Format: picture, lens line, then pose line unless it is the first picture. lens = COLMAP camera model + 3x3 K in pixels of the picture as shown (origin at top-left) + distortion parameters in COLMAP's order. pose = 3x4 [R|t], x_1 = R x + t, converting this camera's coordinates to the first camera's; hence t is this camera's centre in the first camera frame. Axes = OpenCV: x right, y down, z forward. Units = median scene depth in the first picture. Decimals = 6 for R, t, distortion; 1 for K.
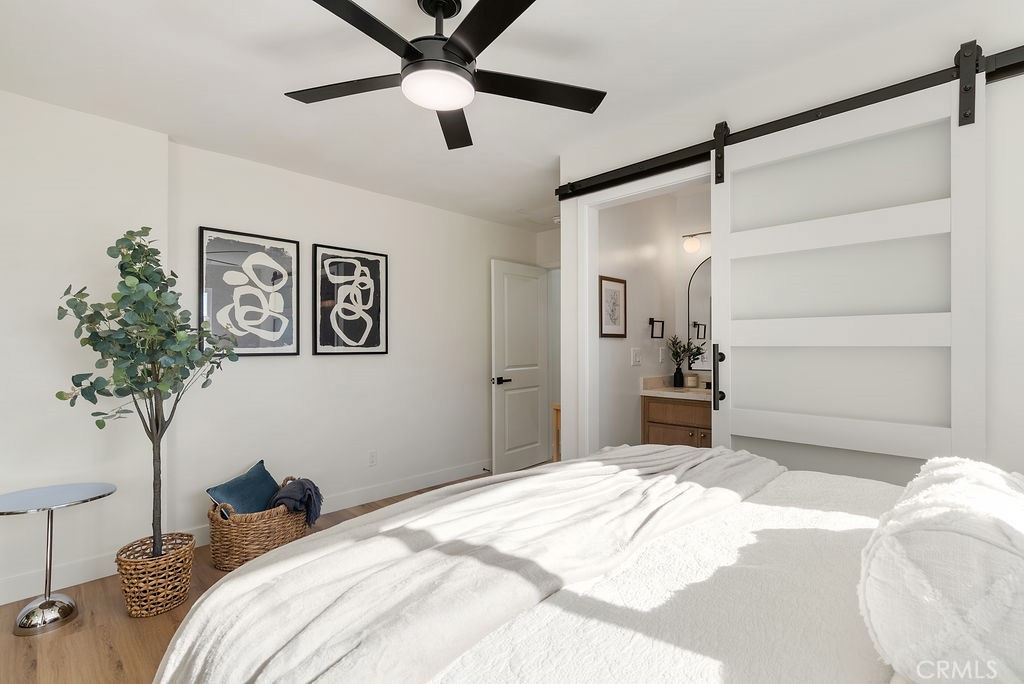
lens RADIAL K [[473.3, 0, 511.4], [0, 473.3, 348.2], [0, 0, 1]] dist [-0.000558, -0.000046]
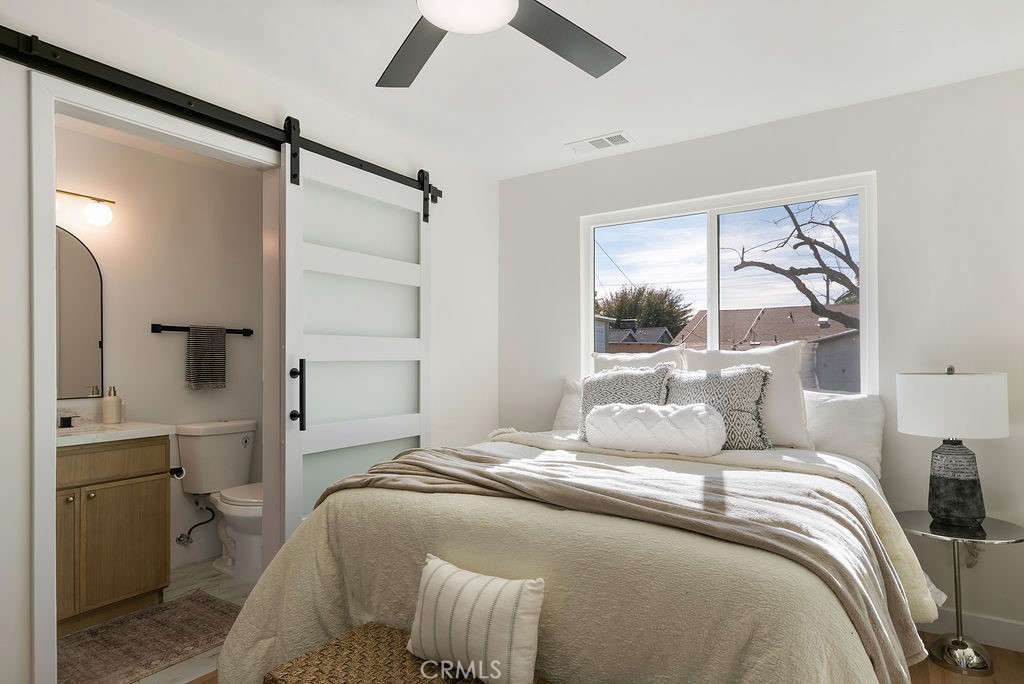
lens RADIAL K [[572.9, 0, 513.2], [0, 572.9, 352.4], [0, 0, 1]] dist [0.000807, 0.000025]
pose [[-0.191165, 0.002494, 0.981555, -0.774208], [0.000650, 0.999997, -0.002415, -0.019273], [-0.981558, 0.000176, -0.191166, 0.838949]]
